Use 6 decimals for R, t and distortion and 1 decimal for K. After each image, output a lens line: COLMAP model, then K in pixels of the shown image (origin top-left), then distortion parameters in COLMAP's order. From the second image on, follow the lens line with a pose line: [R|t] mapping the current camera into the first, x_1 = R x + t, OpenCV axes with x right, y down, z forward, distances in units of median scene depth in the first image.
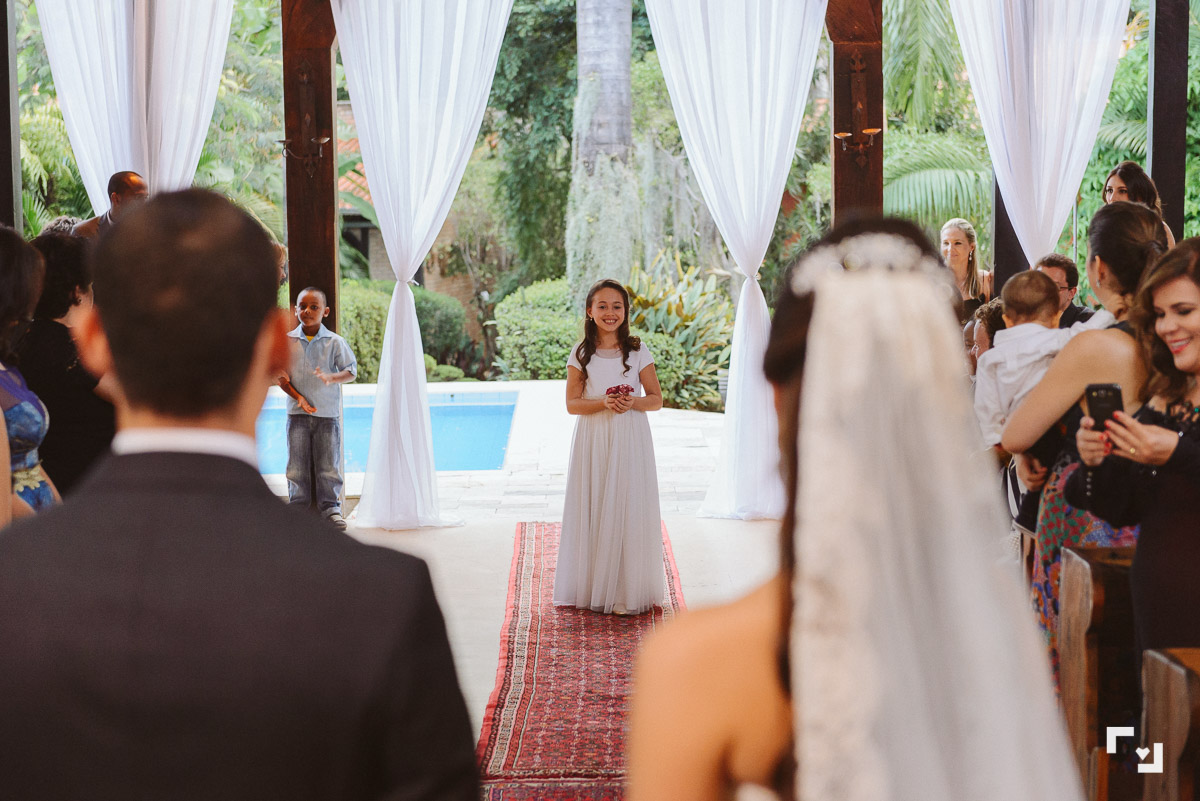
lens RADIAL K [[2421.9, 0, 598.9], [0, 2421.9, 400.7], [0, 0, 1]] dist [-0.044808, 0.000000]
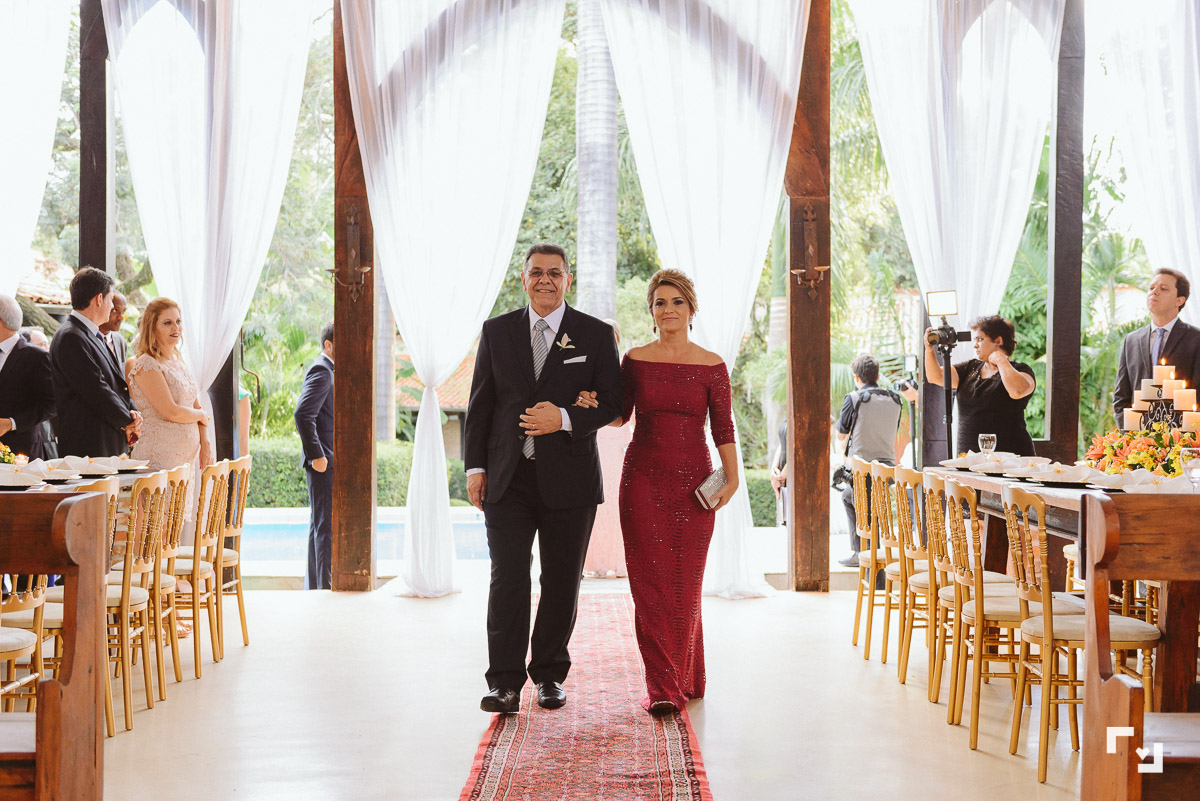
lens RADIAL K [[1538.9, 0, 605.0], [0, 1538.9, 400.2], [0, 0, 1]] dist [0.044274, 0.000000]
pose [[0.999837, 0.014533, 0.010698, -0.002255], [-0.013318, 0.994284, -0.105932, 0.036137], [-0.012176, 0.105773, 0.994316, 0.243984]]
